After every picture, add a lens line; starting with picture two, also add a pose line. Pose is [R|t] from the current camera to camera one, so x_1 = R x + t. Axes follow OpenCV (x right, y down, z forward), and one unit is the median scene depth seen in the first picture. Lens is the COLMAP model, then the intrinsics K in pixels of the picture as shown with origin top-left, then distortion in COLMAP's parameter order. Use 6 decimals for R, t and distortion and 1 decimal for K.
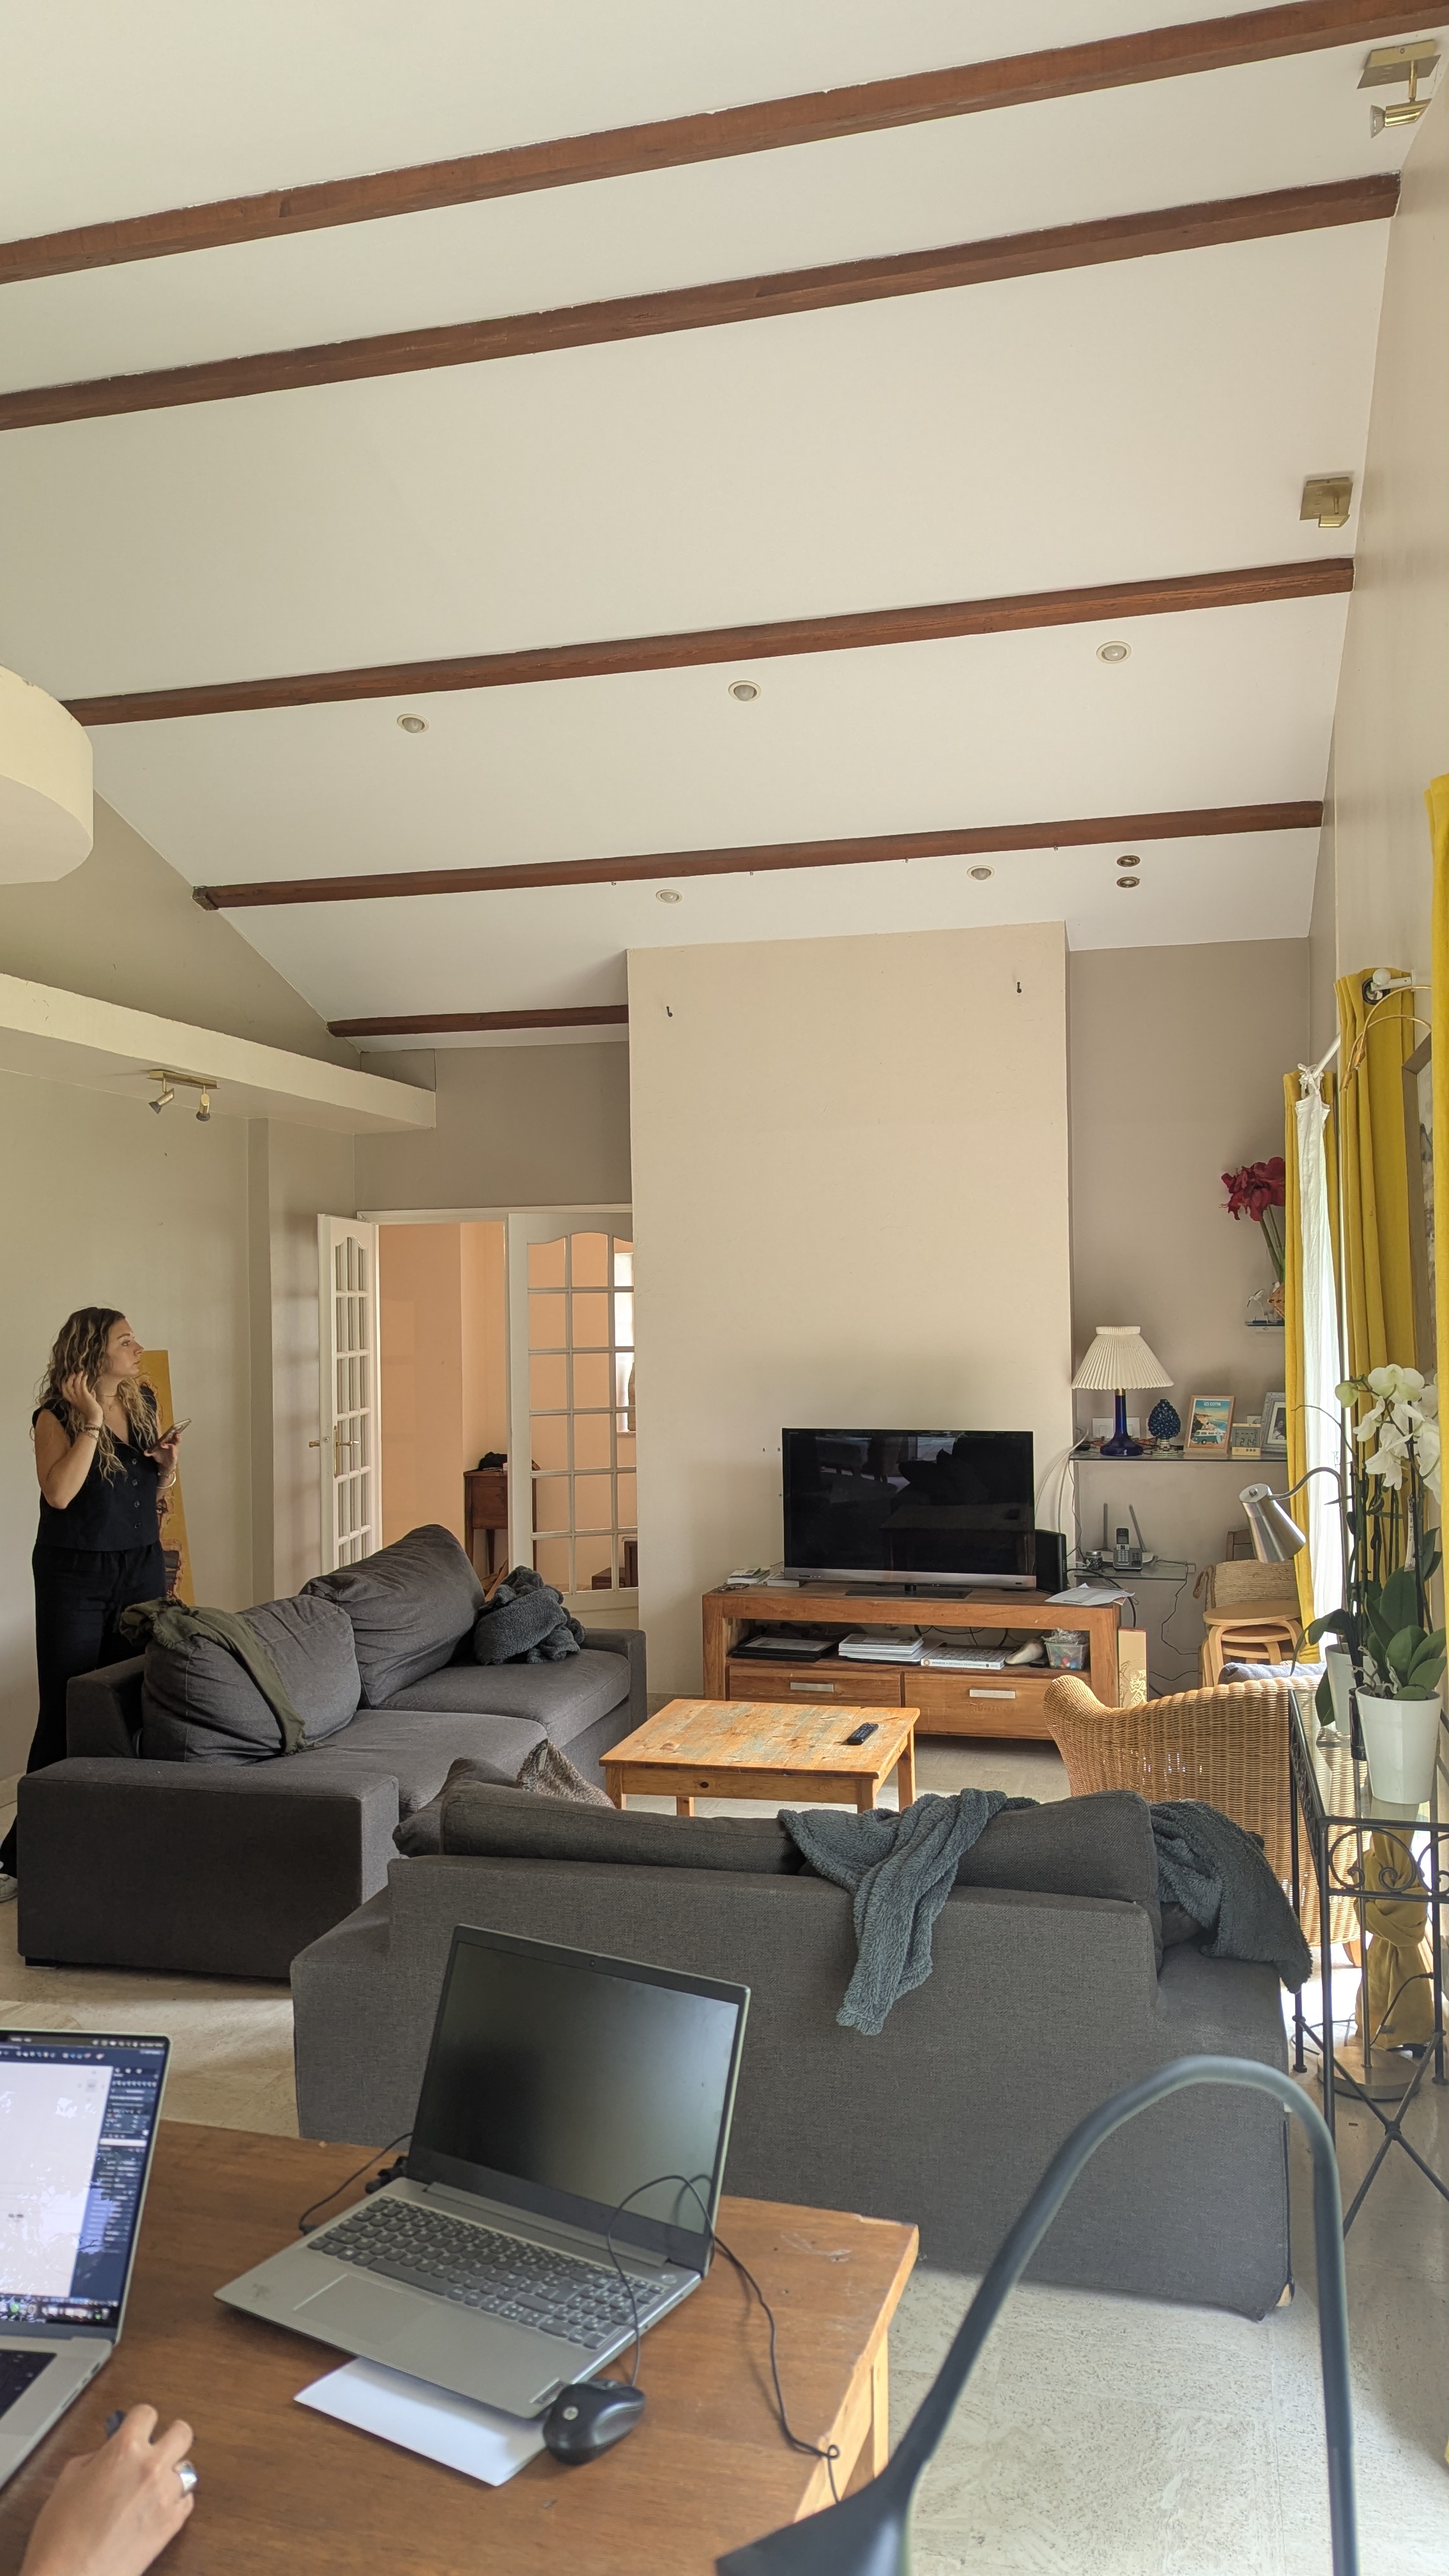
lens RADIAL K [[1861.3, 0, 710.1], [0, 1861.3, 1282.6], [0, 0, 1]] dist [0.064566, -0.070084]
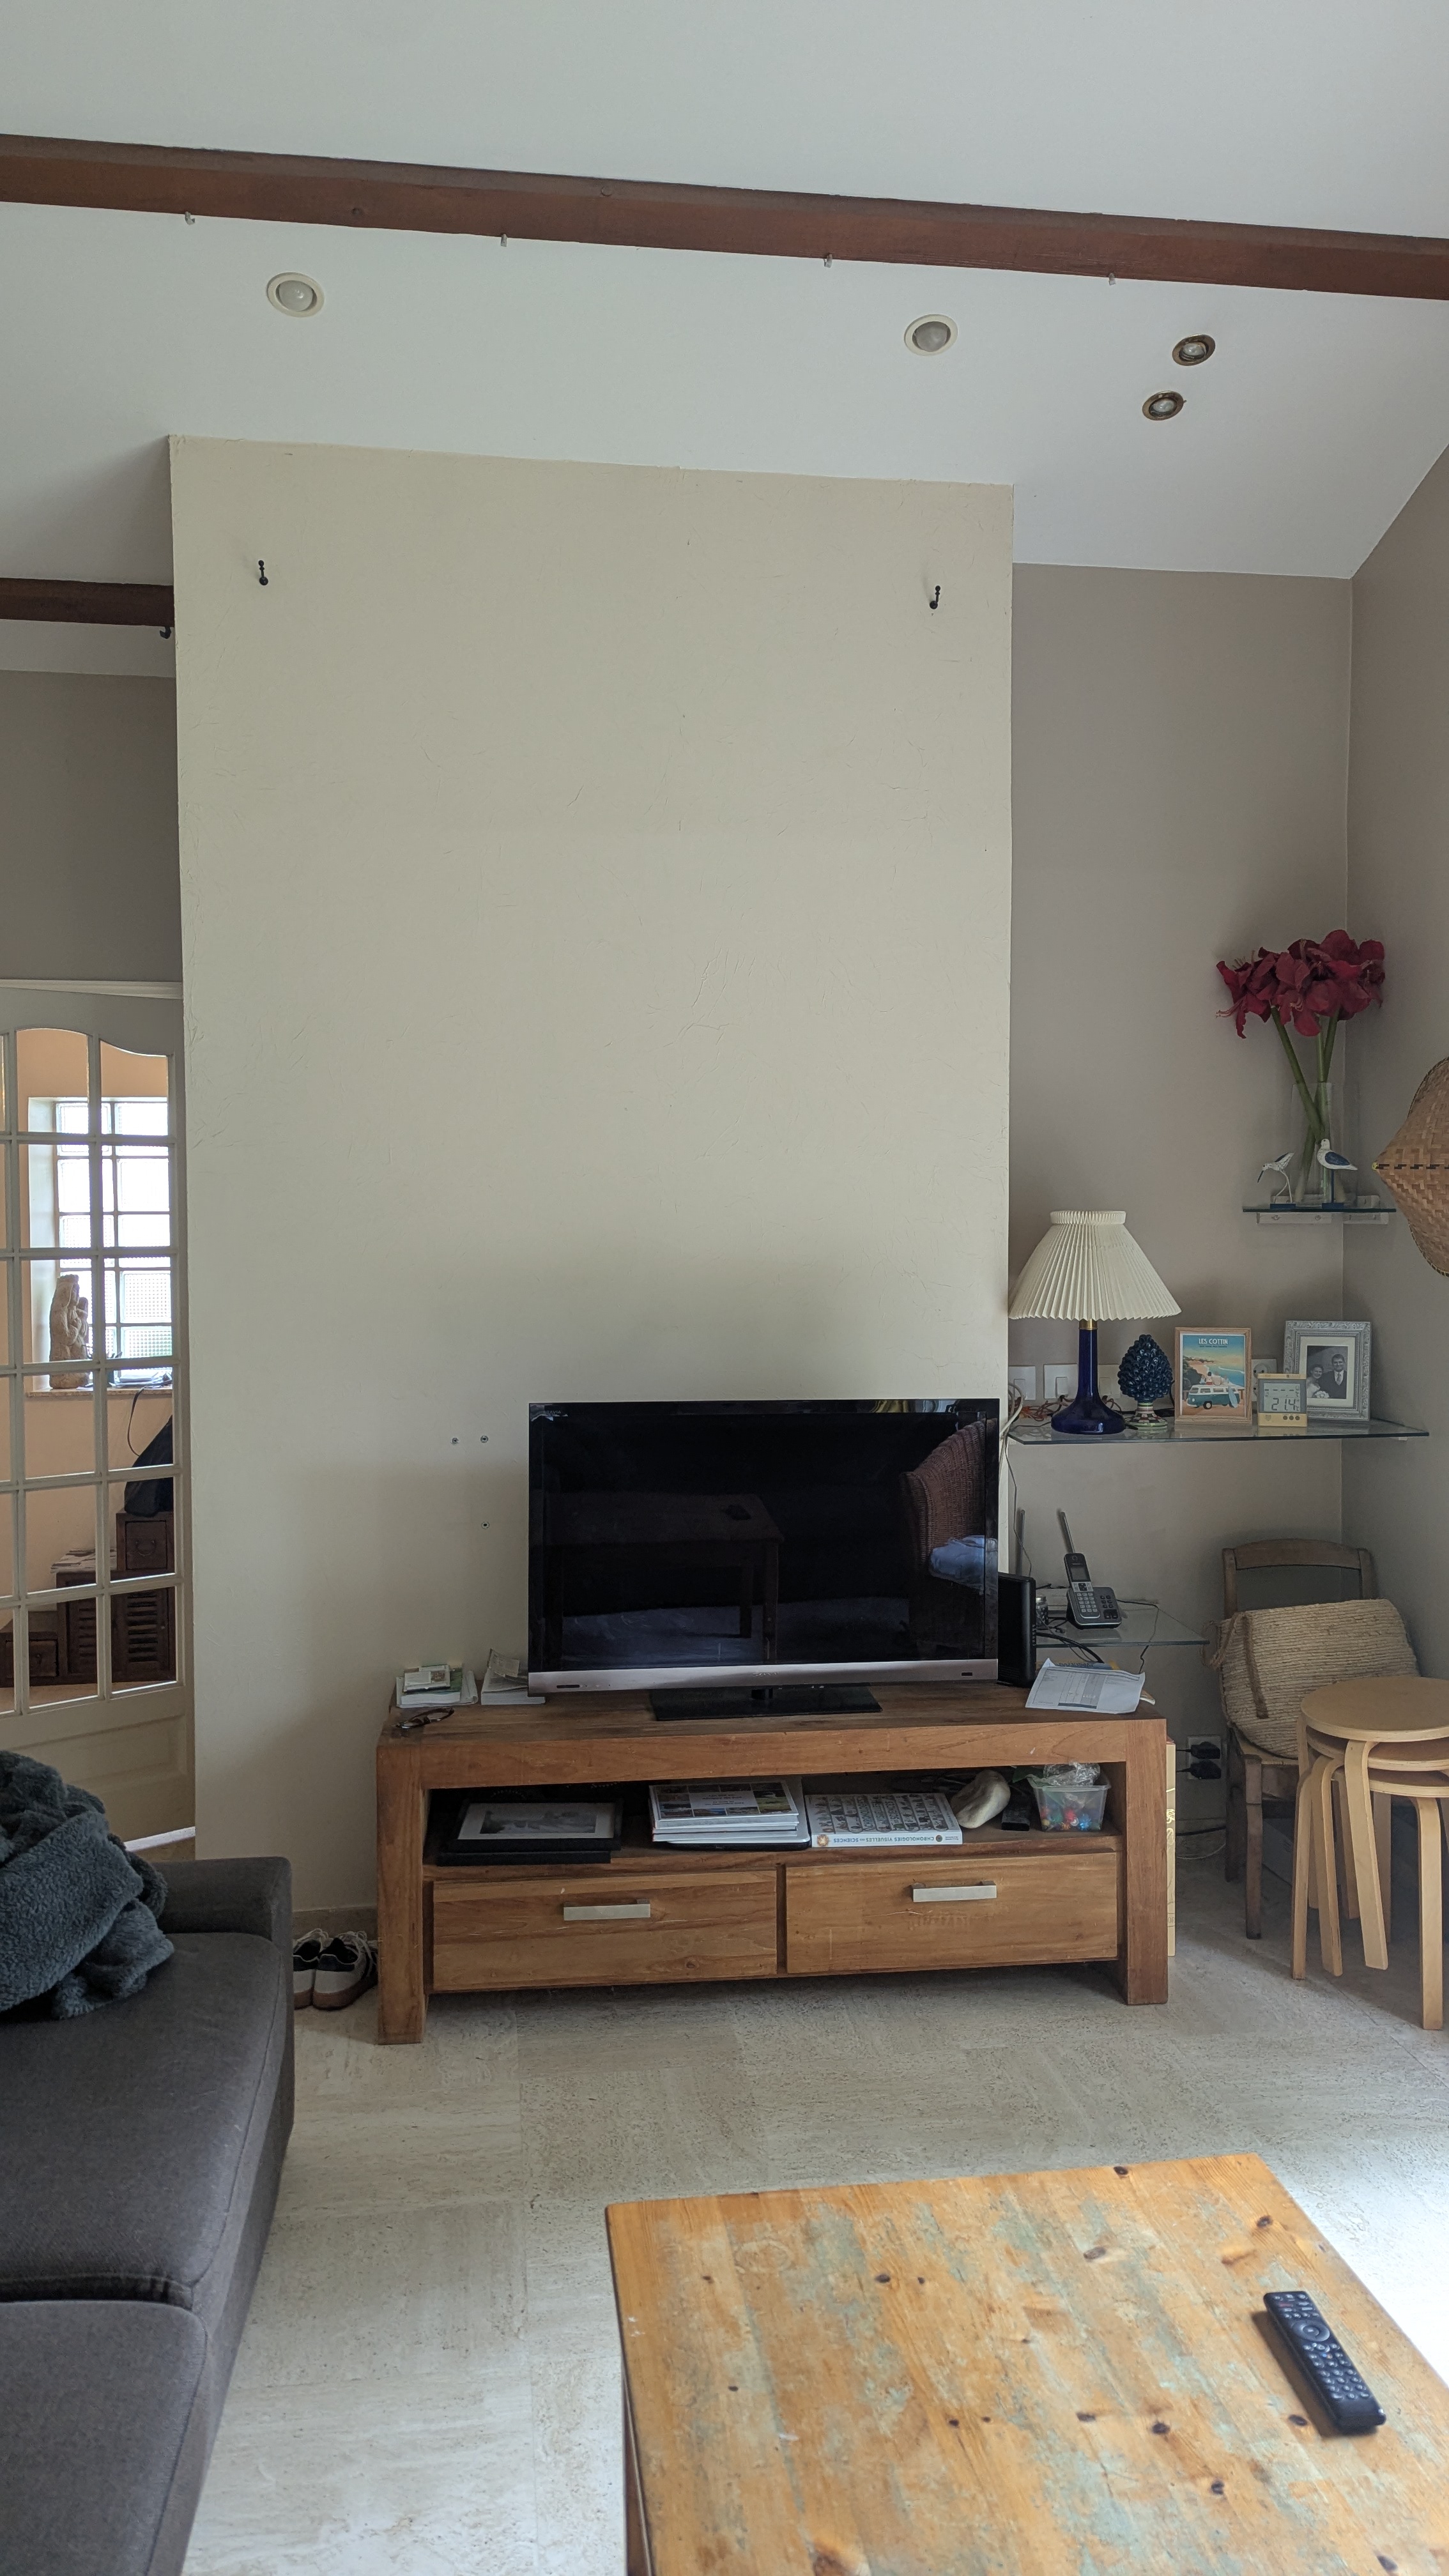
lens RADIAL K [[1861.3, 0, 741.1], [0, 1861.3, 1282.1], [0, 0, 1]] dist [0.064566, -0.070084]
pose [[0.928275, -0.004513, 0.371868, -0.098434], [-0.010782, 0.999179, 0.039042, 0.024514], [-0.371739, -0.040252, 0.927464, 0.510111]]
